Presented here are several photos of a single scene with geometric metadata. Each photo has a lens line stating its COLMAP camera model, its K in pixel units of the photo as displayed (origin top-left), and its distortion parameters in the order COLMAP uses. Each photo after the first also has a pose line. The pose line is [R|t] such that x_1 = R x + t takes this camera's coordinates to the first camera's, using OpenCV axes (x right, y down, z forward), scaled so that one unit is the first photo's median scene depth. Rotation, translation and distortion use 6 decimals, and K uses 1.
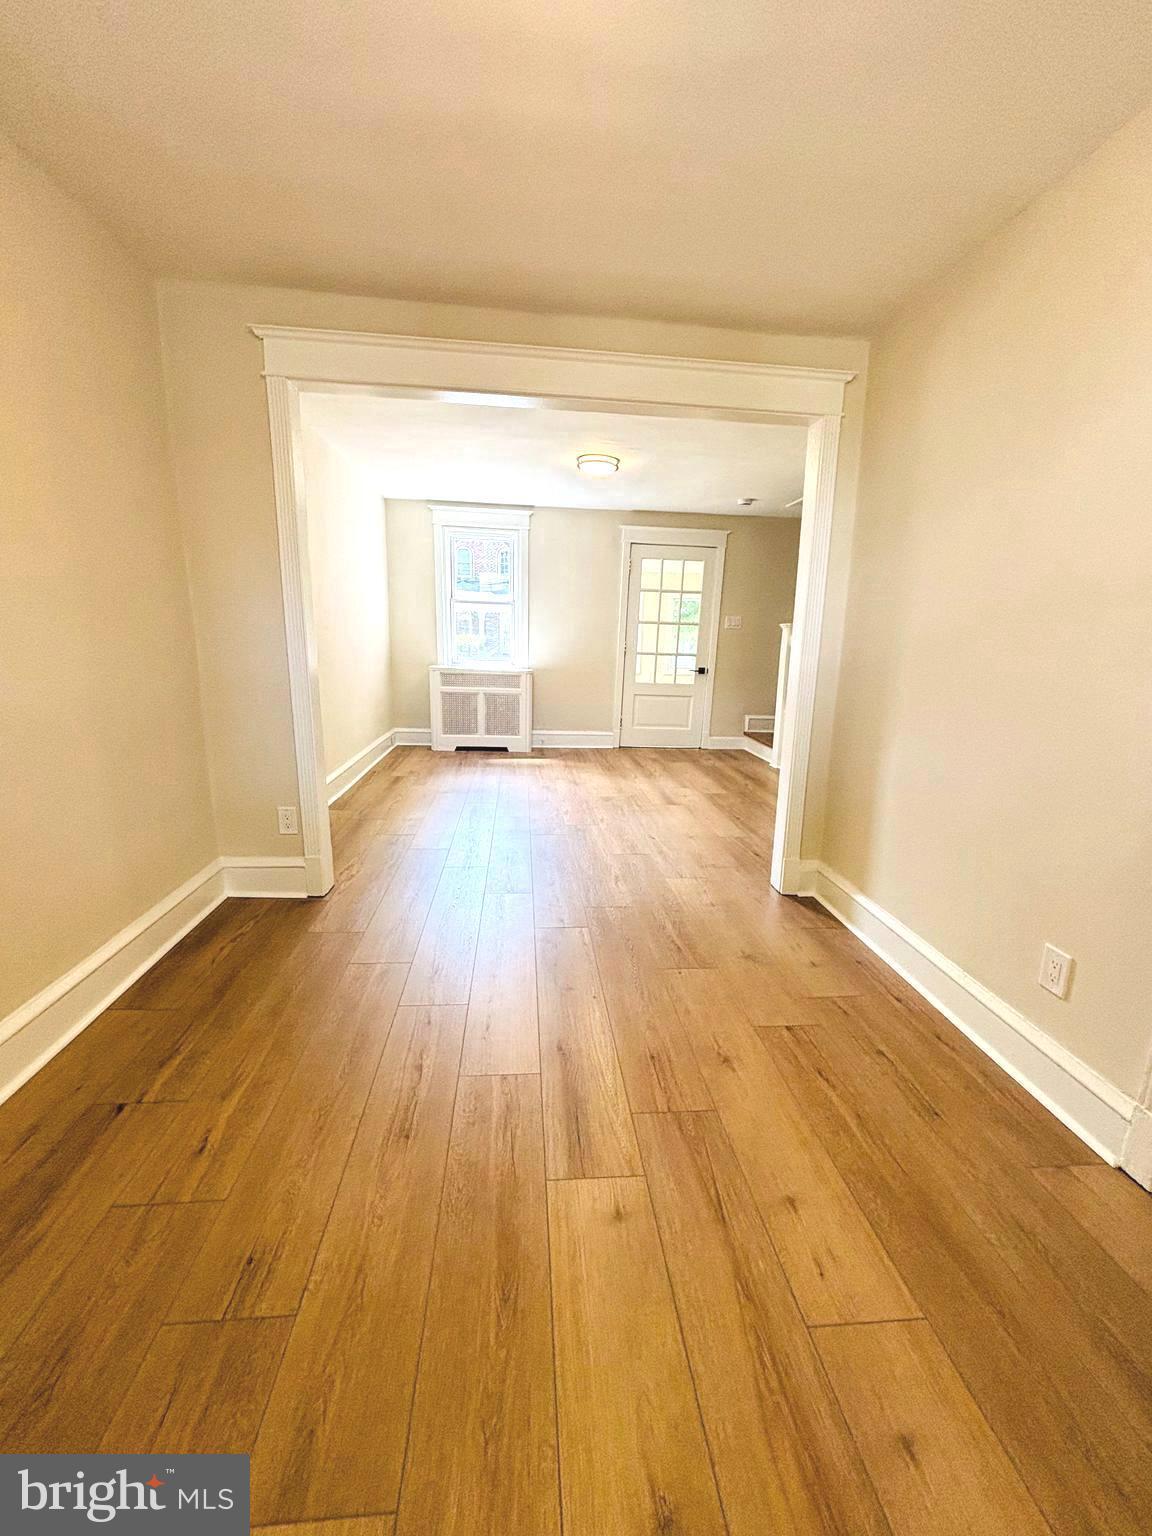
lens RADIAL K [[625.1, 0, 576.0], [0, 625.1, 768.0], [0, 0, 1]] dist [0.010465, 0.000423]
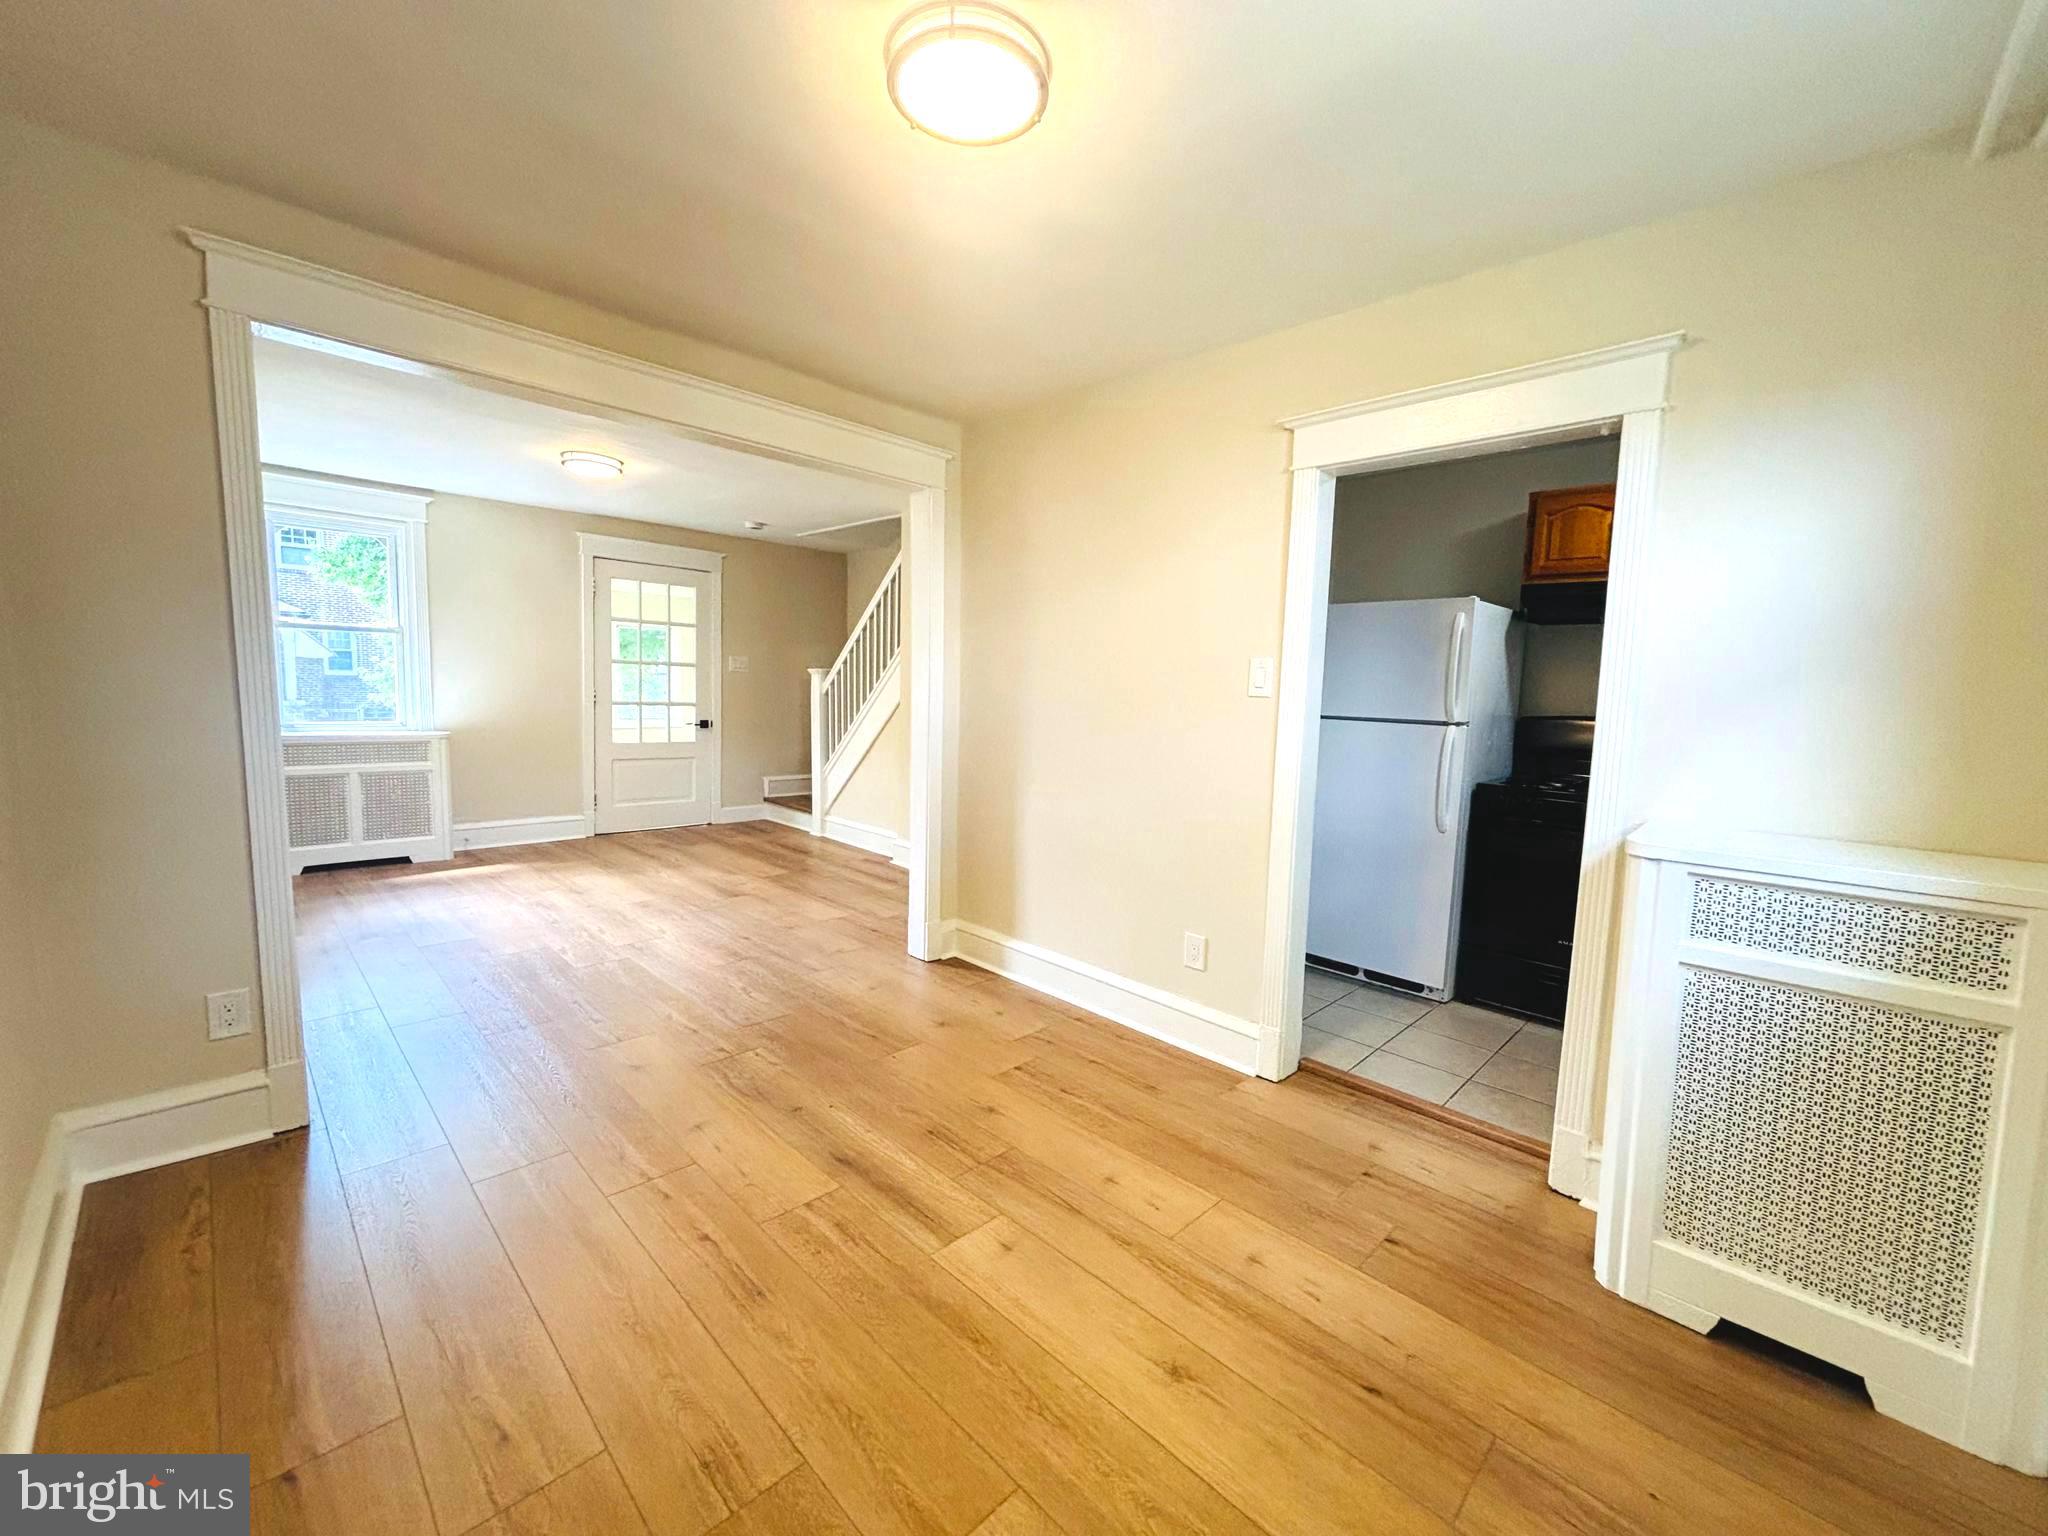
lens RADIAL K [[833.5, 0, 1023.7], [0, 833.5, 763.0], [0, 0, 1]] dist [0.010465, 0.000423]
pose [[0.771506, -0.065679, 0.632823, -0.176291], [0.124589, 0.990996, -0.049040, -0.008338], [-0.623904, 0.116678, 0.772742, -0.051542]]
